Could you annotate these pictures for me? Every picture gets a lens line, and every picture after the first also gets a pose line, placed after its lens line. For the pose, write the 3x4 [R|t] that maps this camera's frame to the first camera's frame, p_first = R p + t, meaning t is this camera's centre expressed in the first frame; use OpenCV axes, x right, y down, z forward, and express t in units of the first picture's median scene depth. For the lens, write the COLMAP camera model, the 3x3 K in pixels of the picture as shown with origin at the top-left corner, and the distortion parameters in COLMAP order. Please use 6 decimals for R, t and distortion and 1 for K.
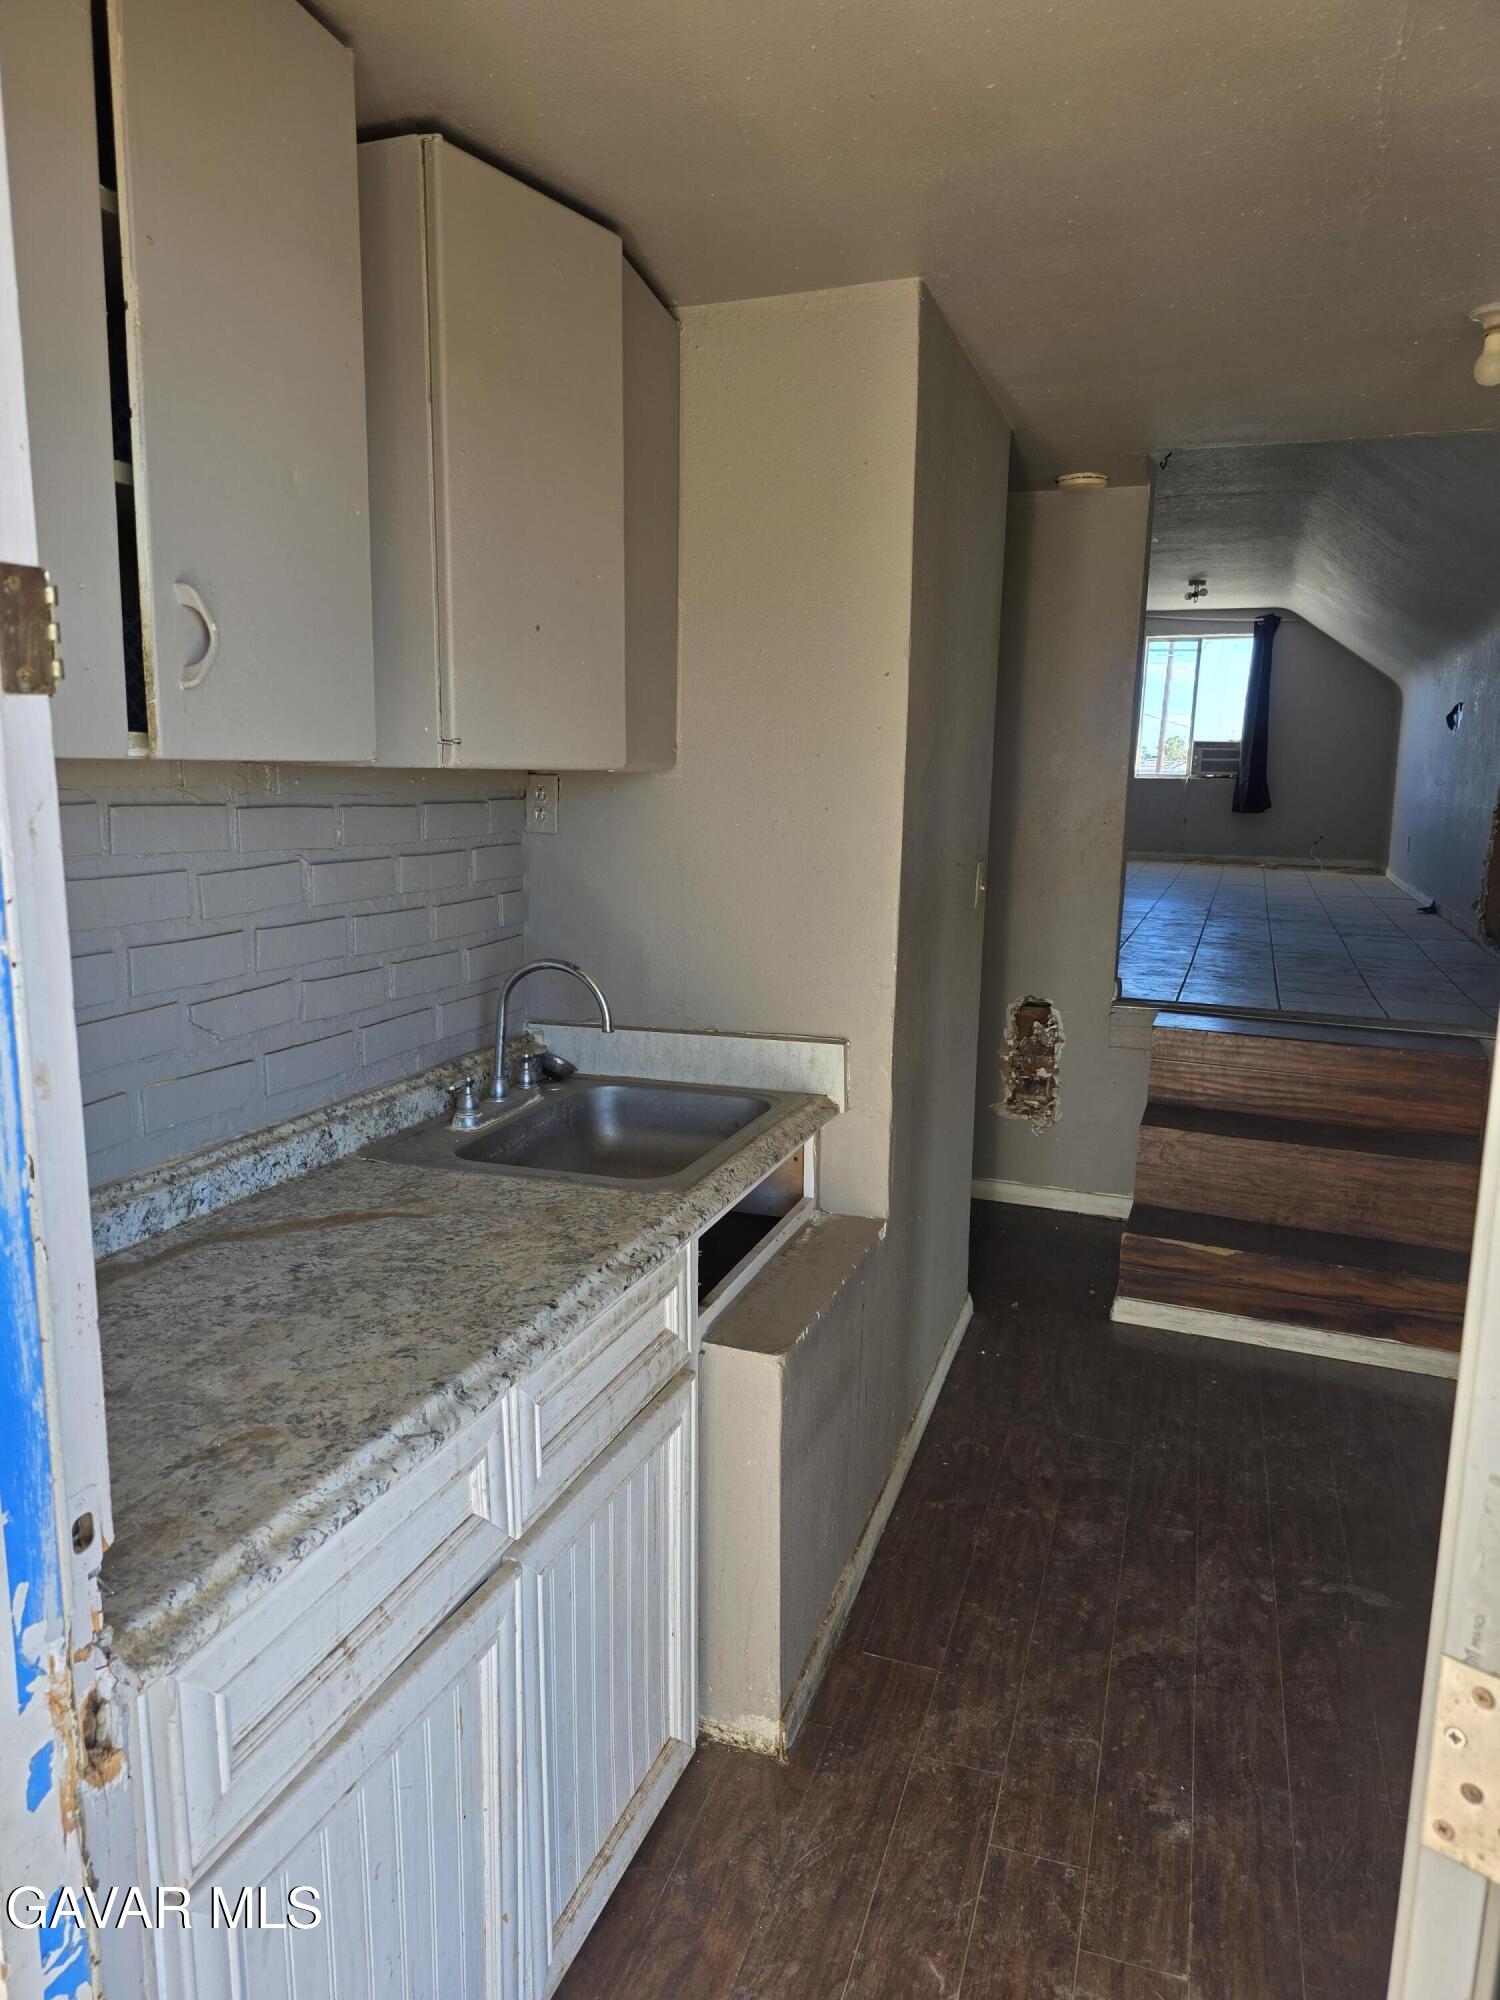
lens RADIAL K [[1317.6, 0, 750.0], [0, 1317.6, 1000.0], [0, 0, 1]] dist [0.032023, -0.001371]
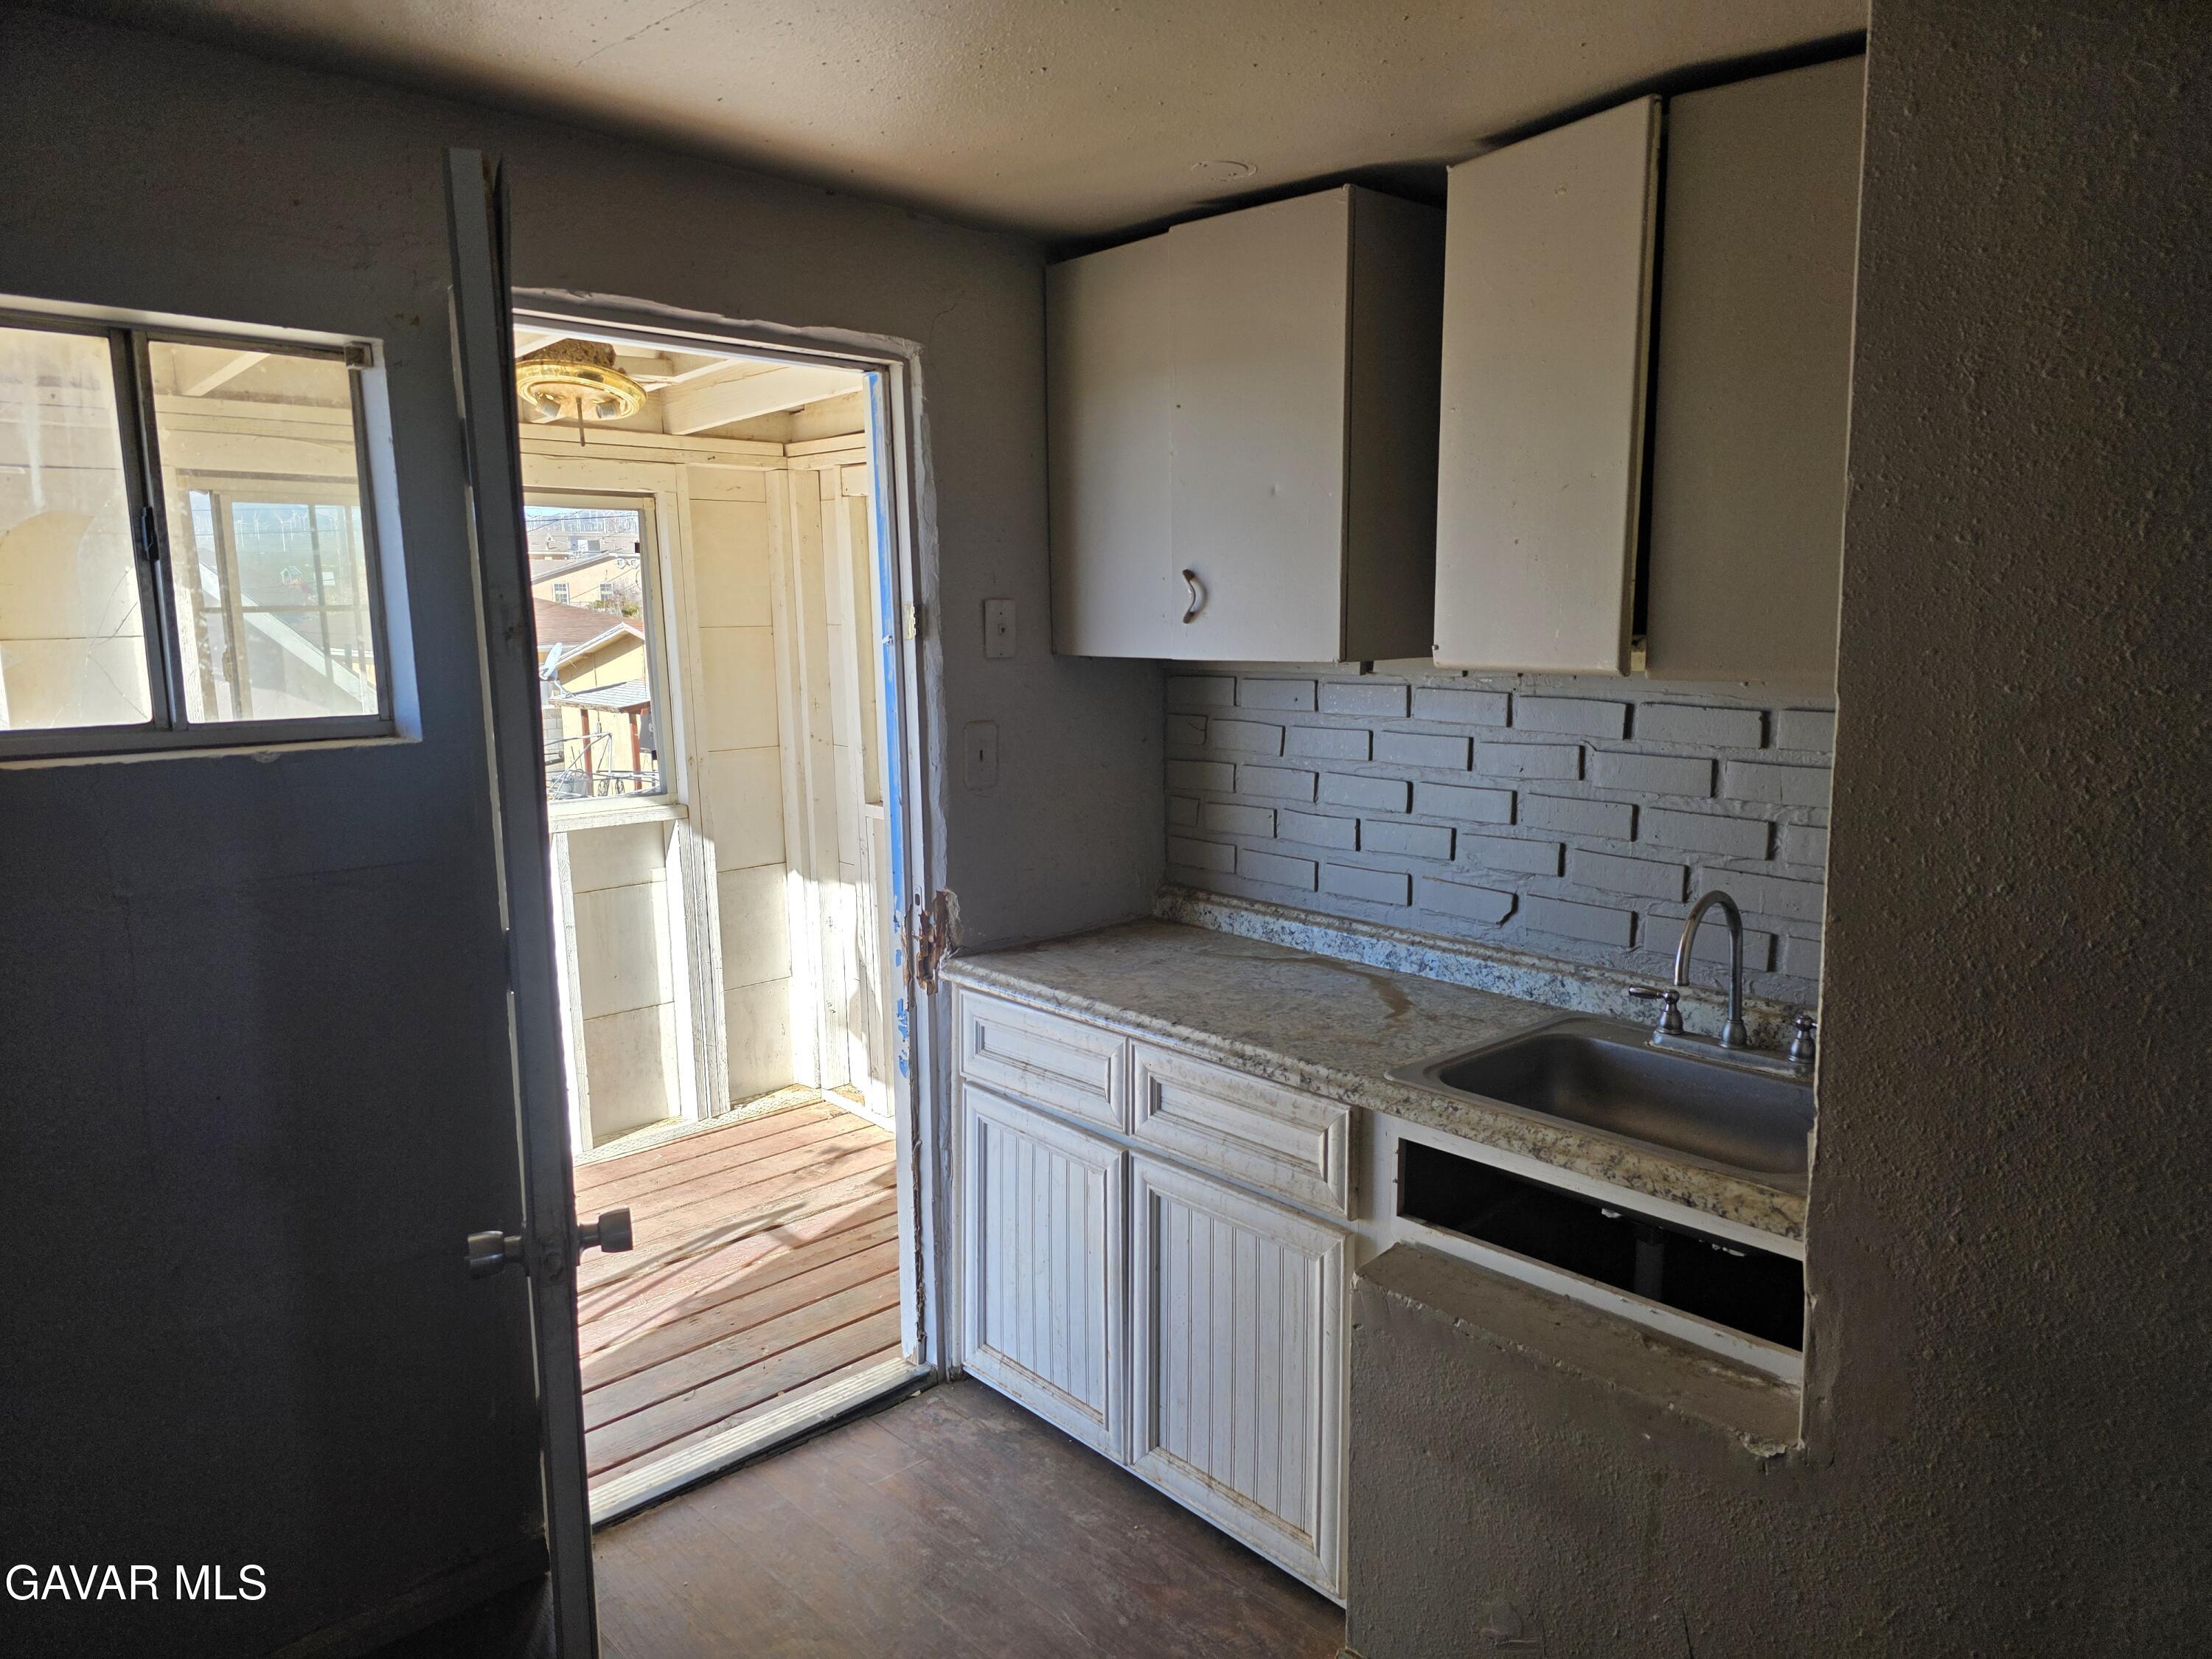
lens RADIAL K [[1457.3, 0, 1120.1], [0, 1457.3, 861.8], [0, 0, 1]] dist [0.032023, -0.001371]
pose [[-0.448112, 0.140628, -0.882847, 1.115986], [-0.157796, 0.959602, 0.232947, -0.273187], [0.879941, 0.243696, -0.407819, 1.340370]]
